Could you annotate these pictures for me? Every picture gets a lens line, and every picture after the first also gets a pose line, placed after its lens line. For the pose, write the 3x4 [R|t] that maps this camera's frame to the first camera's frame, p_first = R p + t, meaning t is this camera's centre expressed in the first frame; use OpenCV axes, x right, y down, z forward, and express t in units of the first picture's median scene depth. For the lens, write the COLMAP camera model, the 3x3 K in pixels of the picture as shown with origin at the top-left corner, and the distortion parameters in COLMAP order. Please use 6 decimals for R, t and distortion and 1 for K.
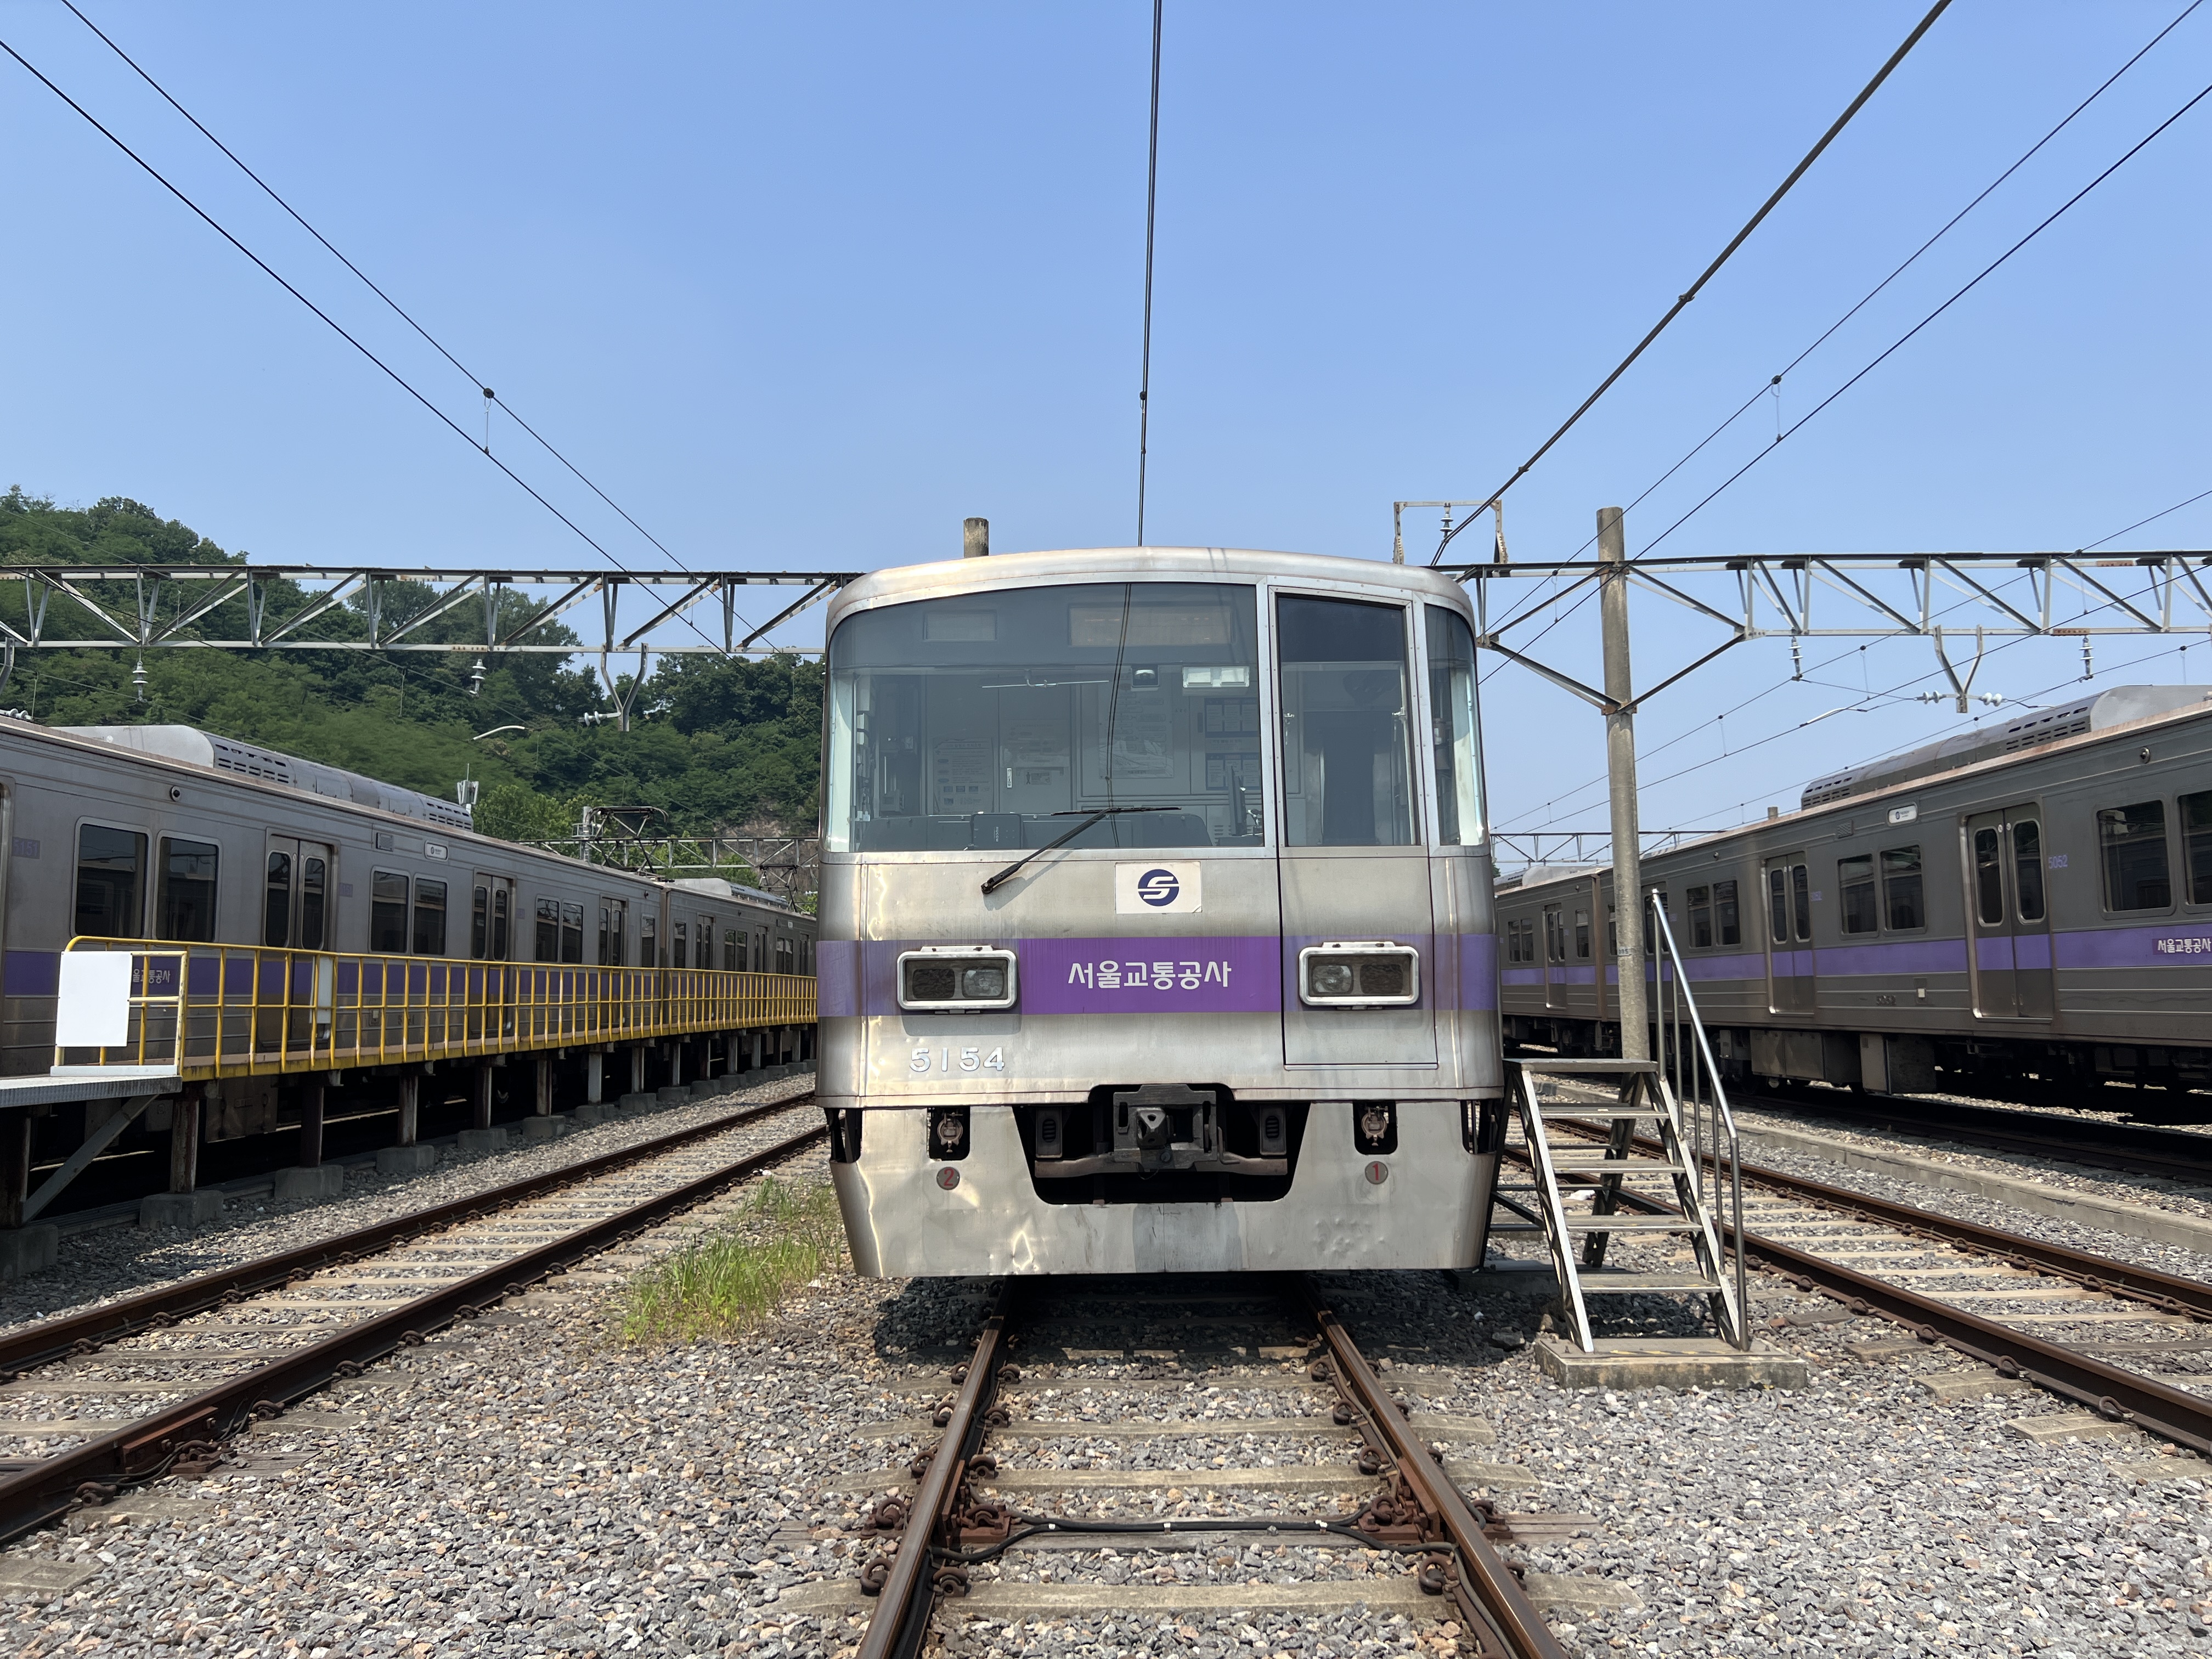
lens RADIAL K [[1687.0, 0, 1099.7], [0, 1687.0, 791.4], [0, 0, 1]] dist [0.103081, -0.168978]
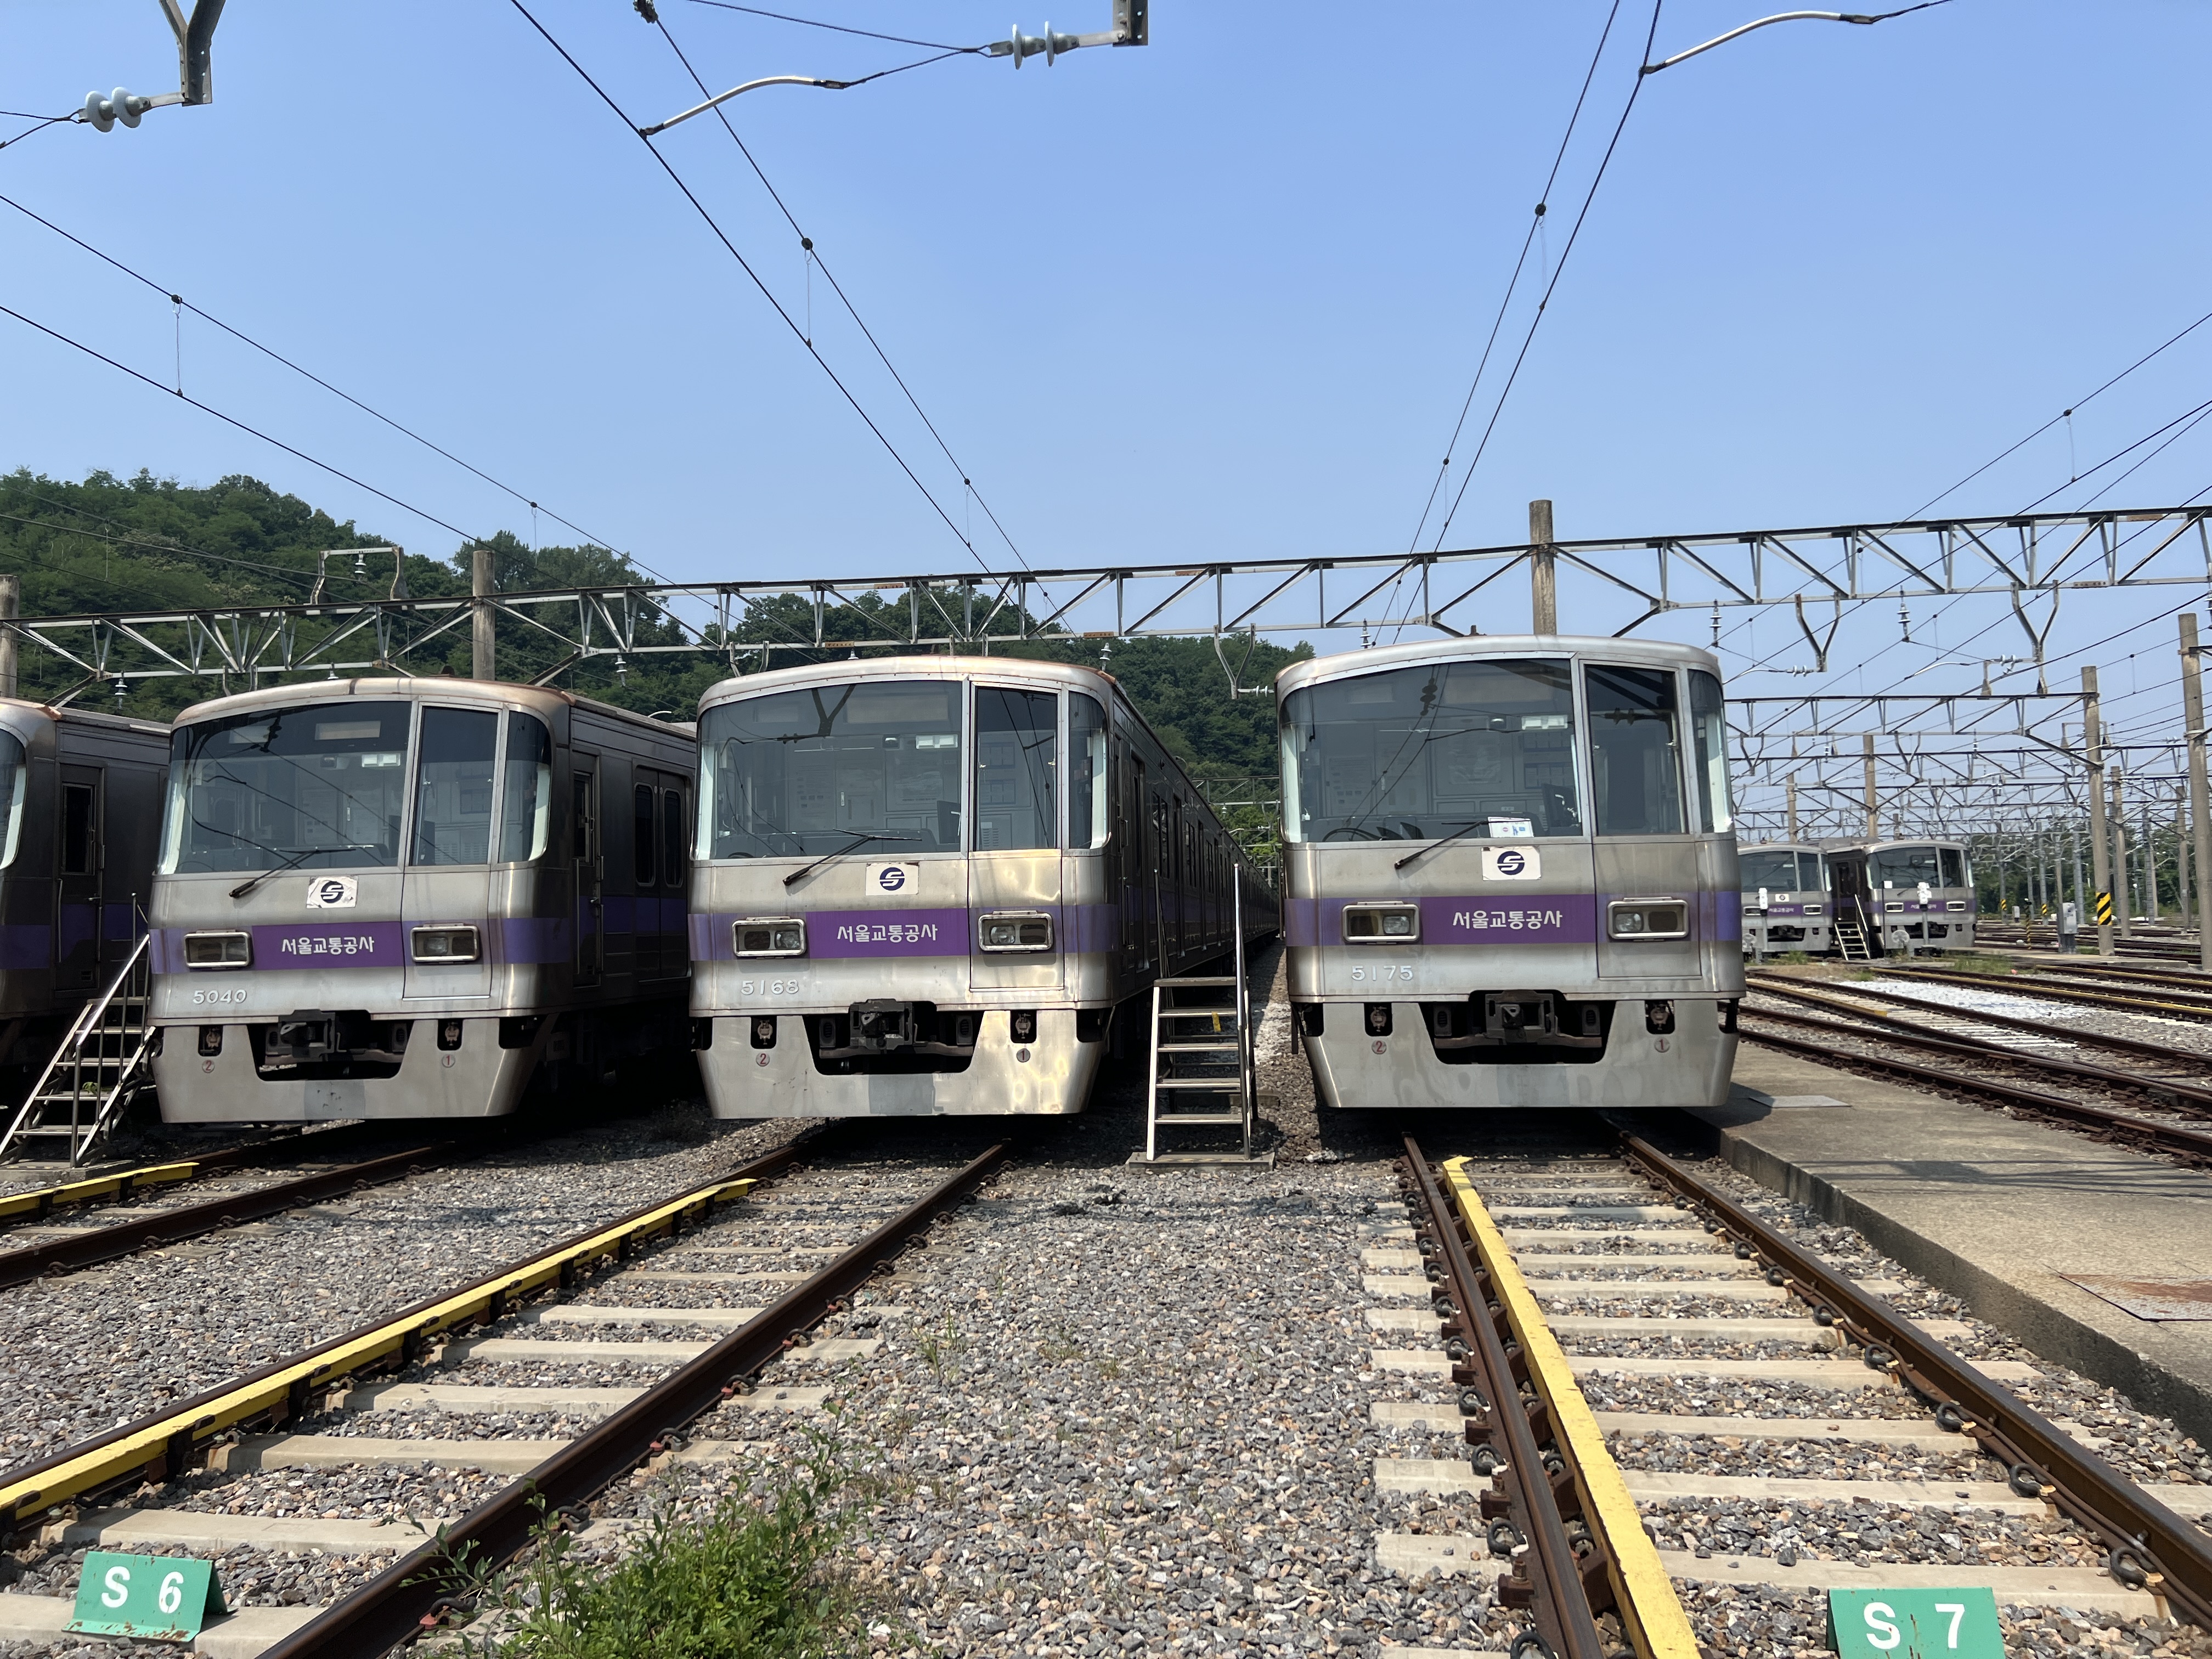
lens RADIAL K [[1683.3, 0, 1106.0], [0, 1683.3, 829.5], [0, 0, 1]] dist [0.043304, -0.049101]
pose [[0.992781, -0.019599, -0.118328, 0.425714], [0.027674, 0.997370, 0.066988, -0.089939], [0.116704, -0.069779, 0.990712, -0.542644]]
